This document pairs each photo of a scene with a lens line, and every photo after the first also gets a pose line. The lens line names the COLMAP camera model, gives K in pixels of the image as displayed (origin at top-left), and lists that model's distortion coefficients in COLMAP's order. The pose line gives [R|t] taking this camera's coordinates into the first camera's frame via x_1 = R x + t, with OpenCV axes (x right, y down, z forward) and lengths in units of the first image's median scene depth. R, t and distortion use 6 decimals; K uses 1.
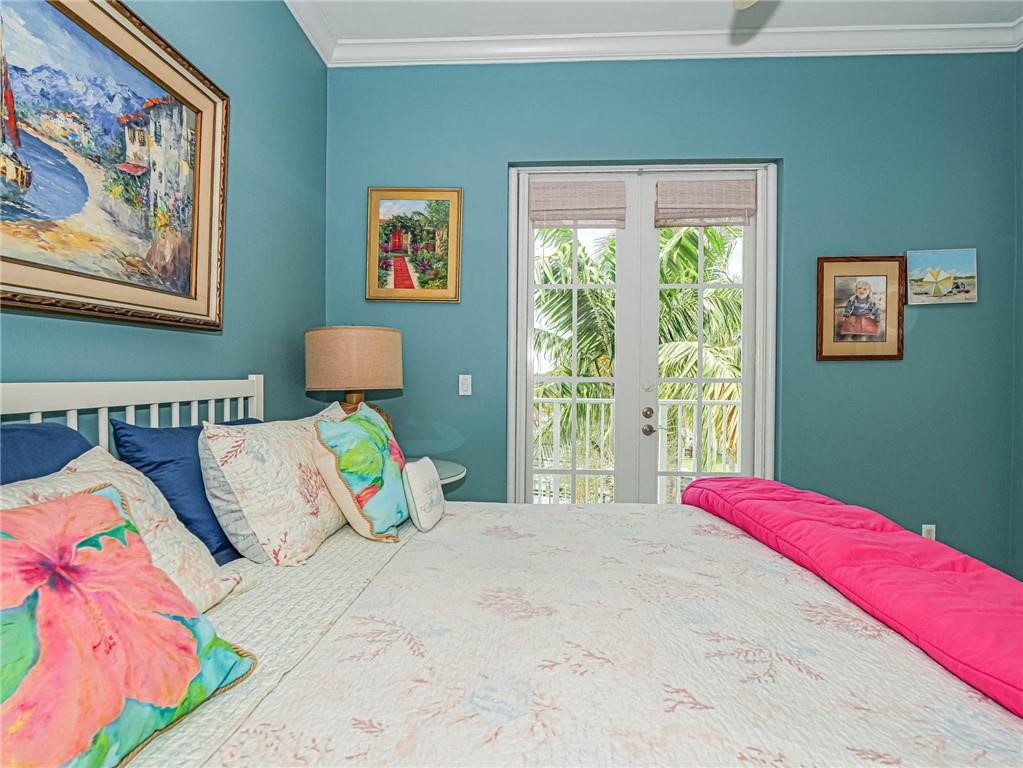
lens RADIAL K [[533.3, 0, 511.5], [0, 533.3, 384.0], [0, 0, 1]] dist [-0.006080, 0.000577]
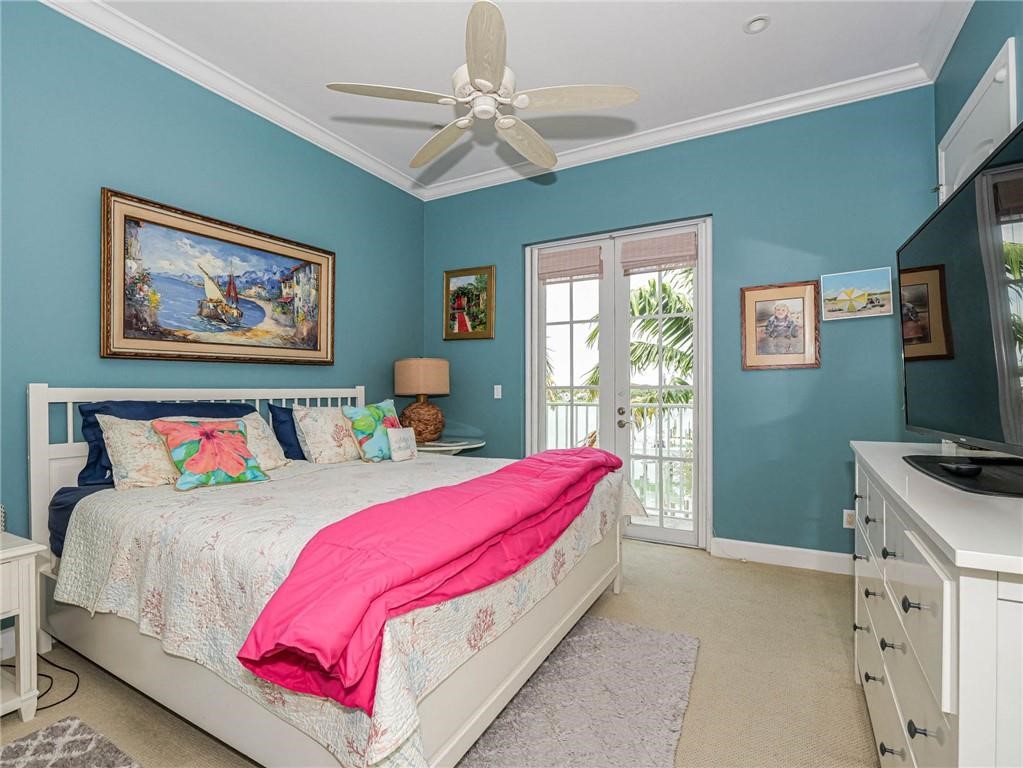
lens RADIAL K [[491.8, 0, 511.4], [0, 491.8, 391.3], [0, 0, 1]] dist [0.001273, -0.010671]
pose [[0.902070, -0.008191, -0.431512, 0.919889], [0.003420, 0.999924, -0.011831, 0.028761], [0.431576, 0.009196, 0.902030, -0.437638]]
